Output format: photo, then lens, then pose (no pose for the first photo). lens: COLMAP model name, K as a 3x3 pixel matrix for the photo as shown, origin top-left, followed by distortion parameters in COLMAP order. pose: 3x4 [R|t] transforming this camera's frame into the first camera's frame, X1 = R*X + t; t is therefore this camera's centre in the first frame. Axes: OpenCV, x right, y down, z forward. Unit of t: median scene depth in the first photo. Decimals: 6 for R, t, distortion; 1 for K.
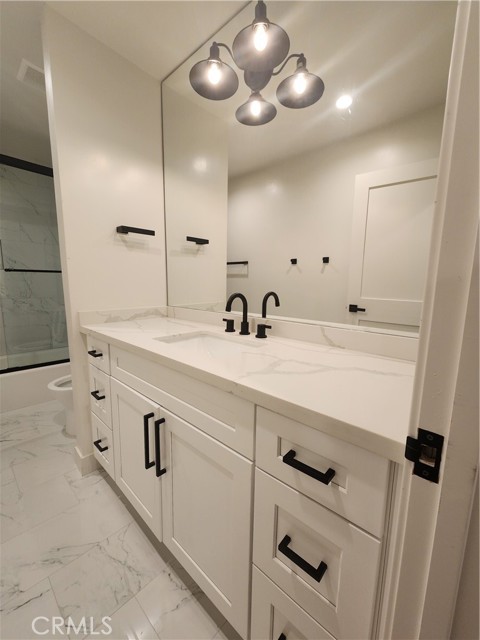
lens RADIAL K [[260.8, 0, 241.7], [0, 260.8, 319.2], [0, 0, 1]] dist [0.003065, -0.002441]
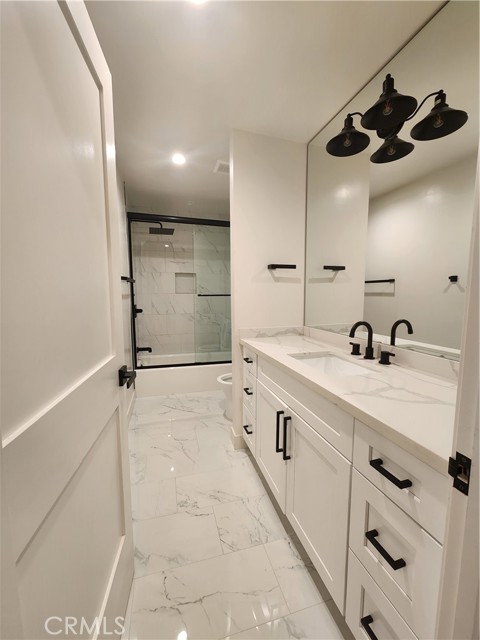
lens RADIAL K [[260.8, 0, 239.2], [0, 260.8, 319.7], [0, 0, 1]] dist [0.003065, -0.002441]
pose [[0.850663, 0.036378, -0.524451, 0.133007], [-0.059226, 0.997884, -0.026848, -0.050020], [0.522364, 0.053899, 0.851017, -0.245320]]
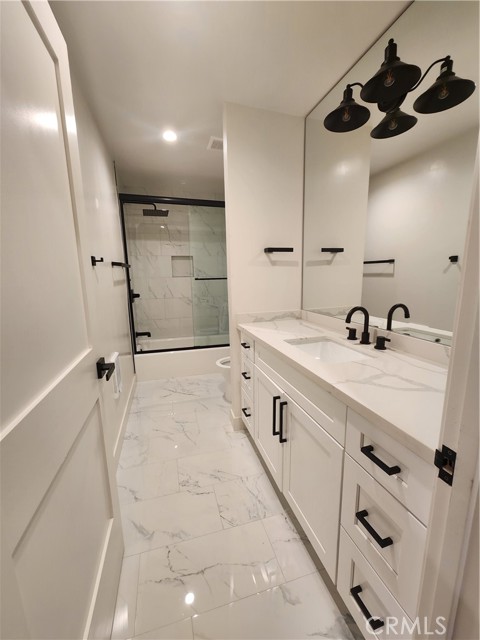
lens RADIAL K [[260.8, 0, 239.2], [0, 260.8, 320.0], [0, 0, 1]] dist [0.003065, -0.002441]
pose [[0.852012, 0.061278, -0.519923, 0.143721], [-0.042595, 0.997948, 0.047816, -0.081541], [0.521786, -0.018594, 0.852874, -0.229495]]
